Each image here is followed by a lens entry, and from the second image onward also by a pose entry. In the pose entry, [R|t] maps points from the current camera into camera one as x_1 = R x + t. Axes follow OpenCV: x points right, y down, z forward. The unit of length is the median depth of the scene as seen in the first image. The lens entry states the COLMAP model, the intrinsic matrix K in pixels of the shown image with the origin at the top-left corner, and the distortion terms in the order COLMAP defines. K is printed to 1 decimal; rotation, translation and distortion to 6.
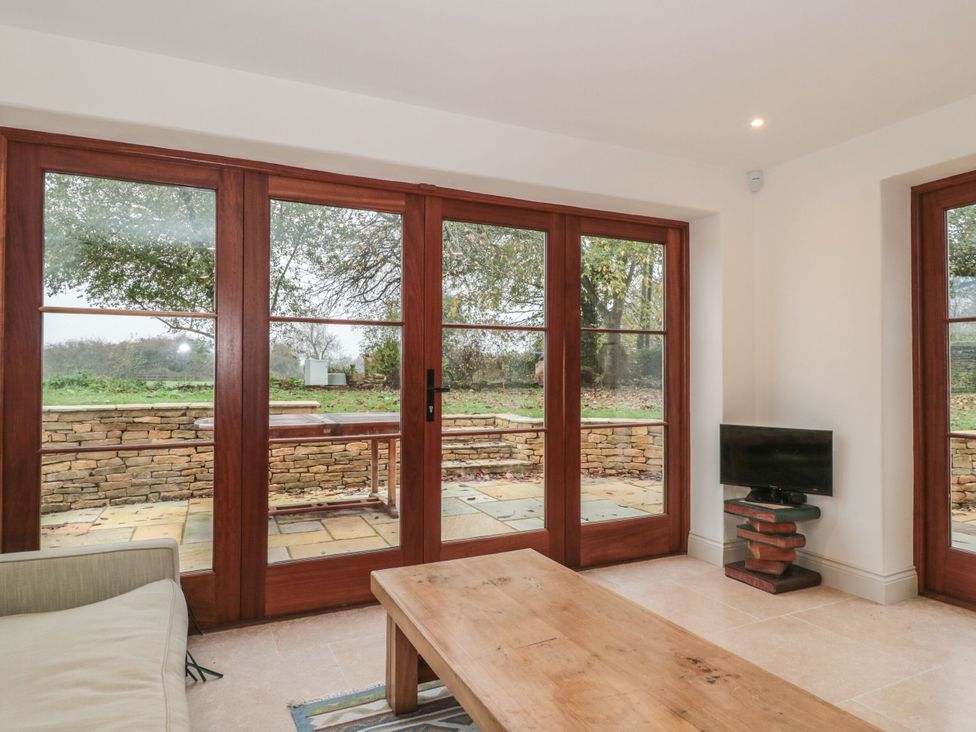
lens RADIAL K [[606.3, 0, 490.1], [0, 606.3, 360.7], [0, 0, 1]] dist [0.006850, -0.001370]
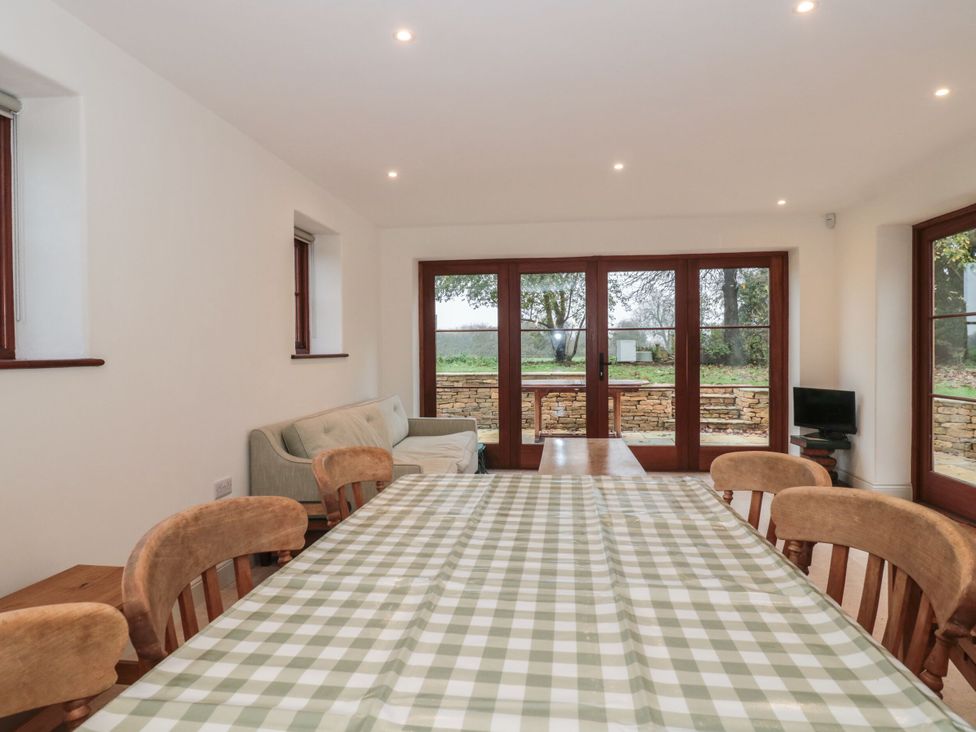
lens RADIAL K [[606.3, 0, 490.1], [0, 606.3, 360.7], [0, 0, 1]] dist [0.006850, -0.001370]
pose [[0.844981, -0.000532, -0.534796, 0.326270], [0.021587, 0.999218, 0.033114, -0.017056], [0.534360, -0.039525, 0.844332, -0.410218]]
